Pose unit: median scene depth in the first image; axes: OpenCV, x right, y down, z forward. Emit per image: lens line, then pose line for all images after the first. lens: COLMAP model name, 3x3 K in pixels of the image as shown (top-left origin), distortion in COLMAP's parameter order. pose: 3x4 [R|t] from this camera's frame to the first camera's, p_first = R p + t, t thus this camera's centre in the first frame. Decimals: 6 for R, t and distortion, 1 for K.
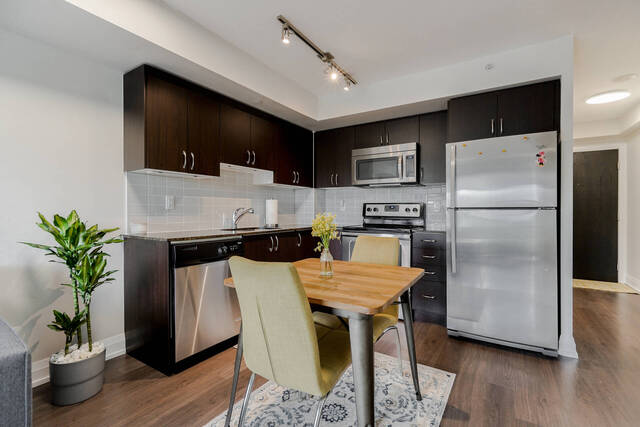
lens RADIAL K [[291.9, 0, 323.9], [0, 291.9, 210.9], [0, 0, 1]] dist [-0.007701, 0.004009]
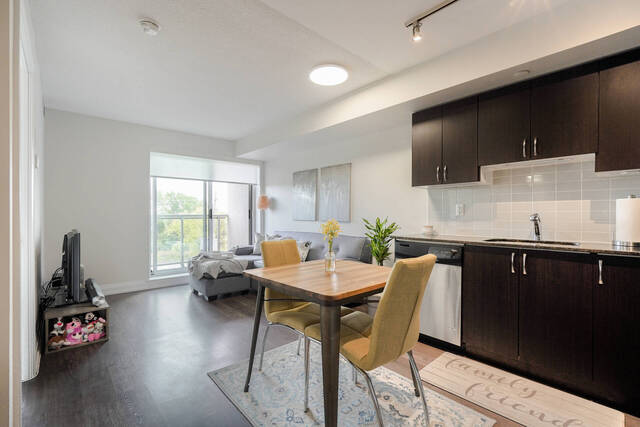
lens RADIAL K [[291.9, 0, 325.1], [0, 291.9, 216.3], [0, 0, 1]] dist [-0.007701, 0.004009]
pose [[-0.271564, 0.000343, -0.962420, 0.578483], [-0.003319, 0.999994, 0.001292, -0.002238], [0.962415, 0.003545, -0.271561, 0.646382]]
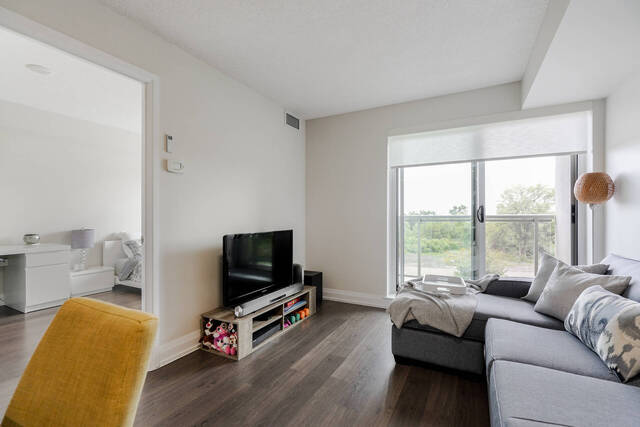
lens RADIAL K [[291.9, 0, 320.6], [0, 291.9, 217.1], [0, 0, 1]] dist [-0.007701, 0.004009]
pose [[-0.997600, -0.001236, -0.069225, -0.201986], [-0.001640, 0.999982, 0.005788, -0.005280], [0.069216, 0.005888, -0.997584, 0.553365]]
